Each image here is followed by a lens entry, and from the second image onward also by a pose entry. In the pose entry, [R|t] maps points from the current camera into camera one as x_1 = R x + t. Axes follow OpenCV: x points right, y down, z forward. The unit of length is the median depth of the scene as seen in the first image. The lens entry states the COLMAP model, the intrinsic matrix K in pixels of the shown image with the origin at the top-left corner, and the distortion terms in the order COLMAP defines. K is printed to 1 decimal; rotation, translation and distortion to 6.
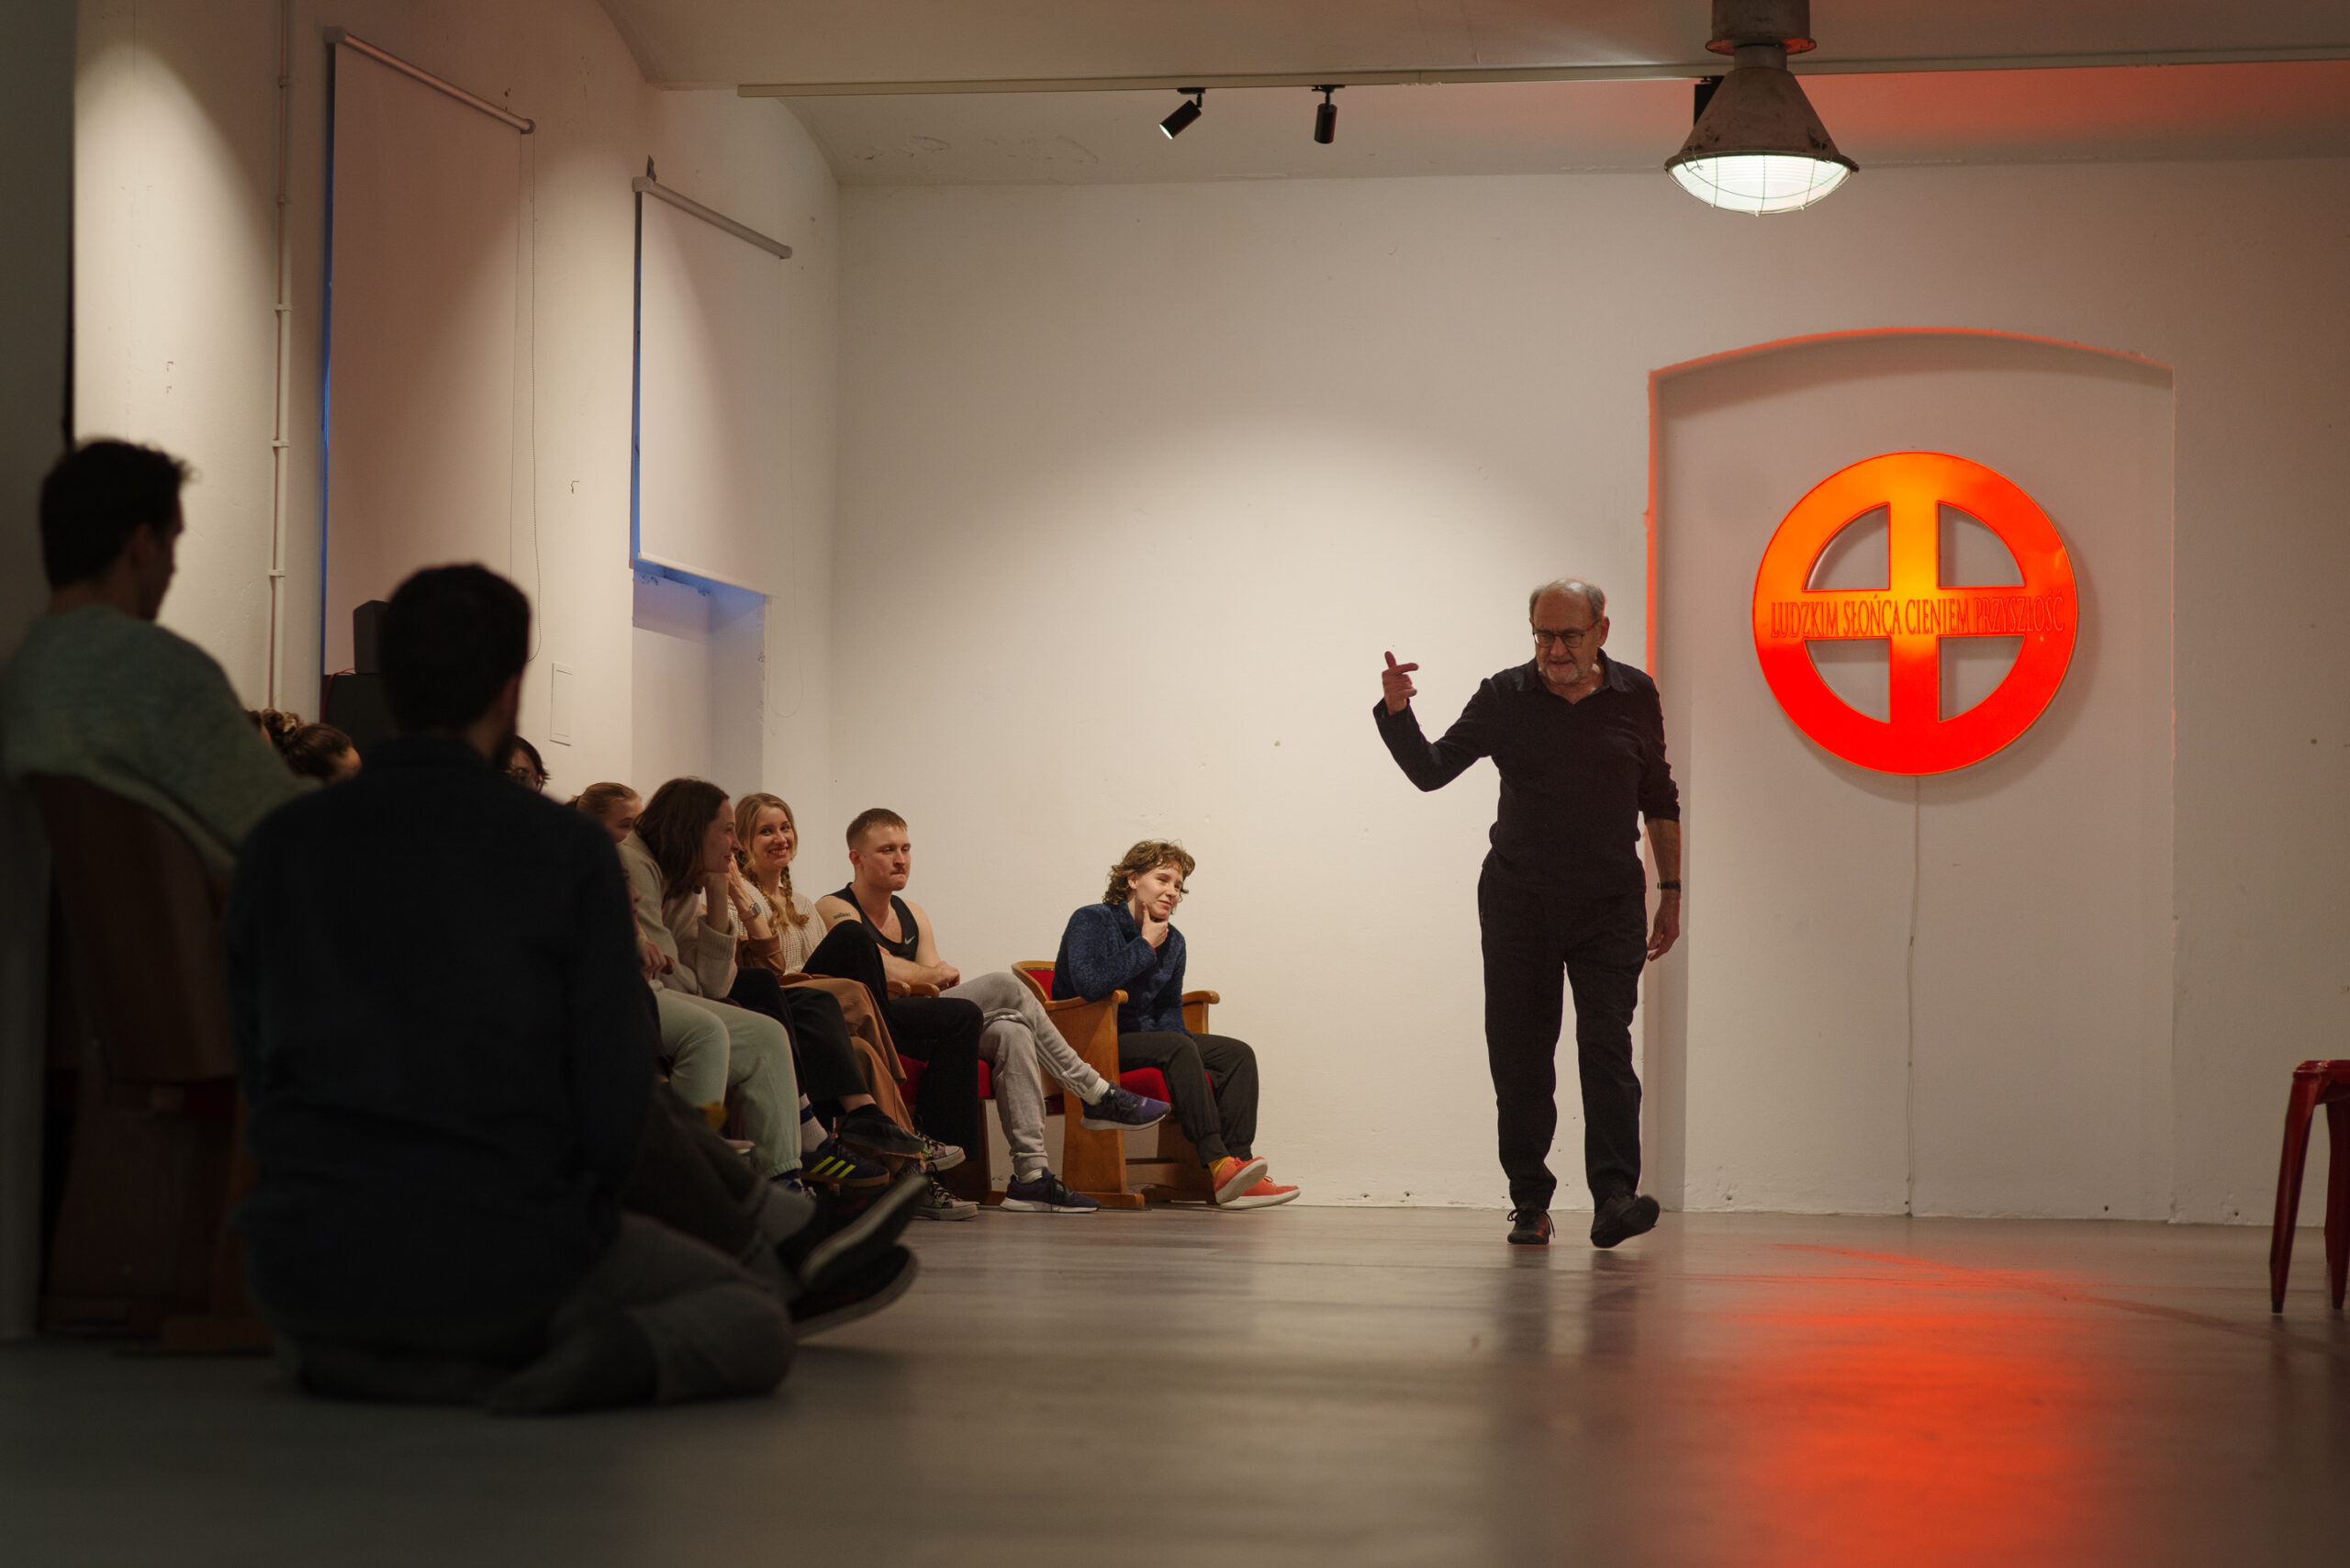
lens RADIAL K [[4889.5, 0, 1175.0], [0, 4889.5, 784.0], [0, 0, 1]] dist [-0.019221, 0.064871]
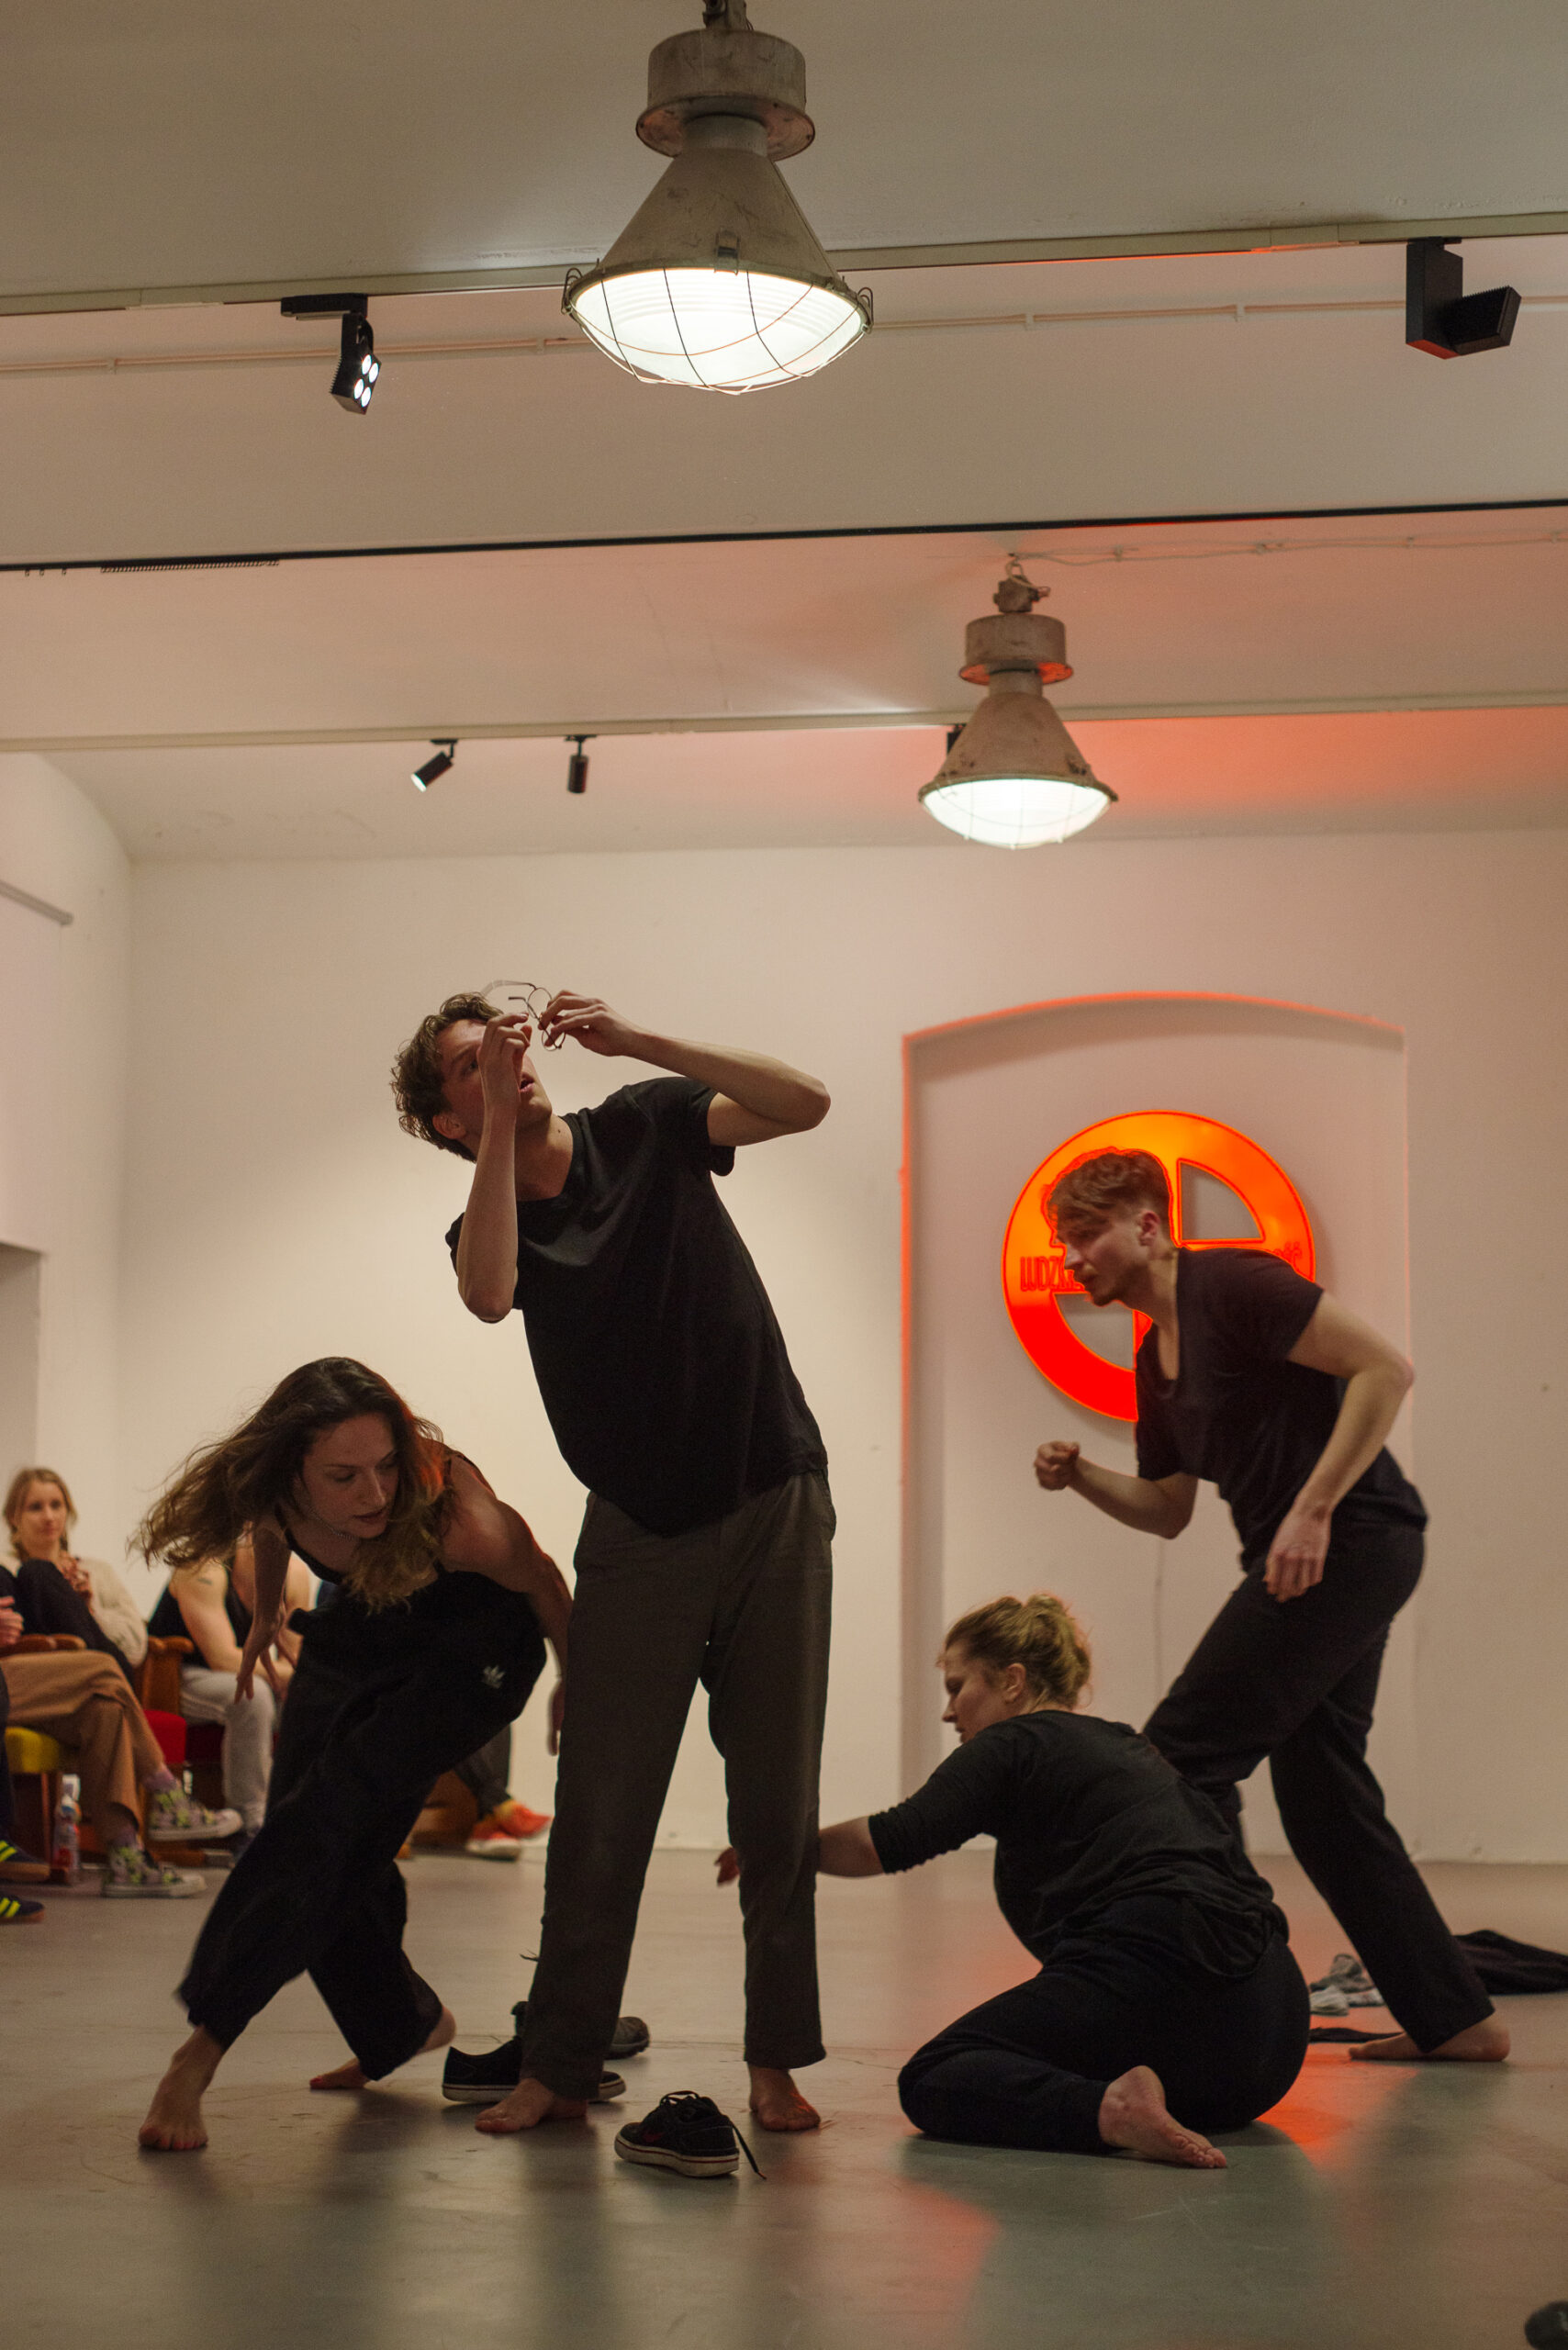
lens RADIAL K [[3343.8, 0, 784.0], [0, 3343.8, 1175.0], [0, 0, 1]] dist [-0.144440, -0.005925]
pose [[0.998128, 0.000280, 0.061156, 0.032155], [0.004039, 0.997505, -0.070476, -0.005537], [-0.061023, 0.070591, 0.995637, 0.335992]]
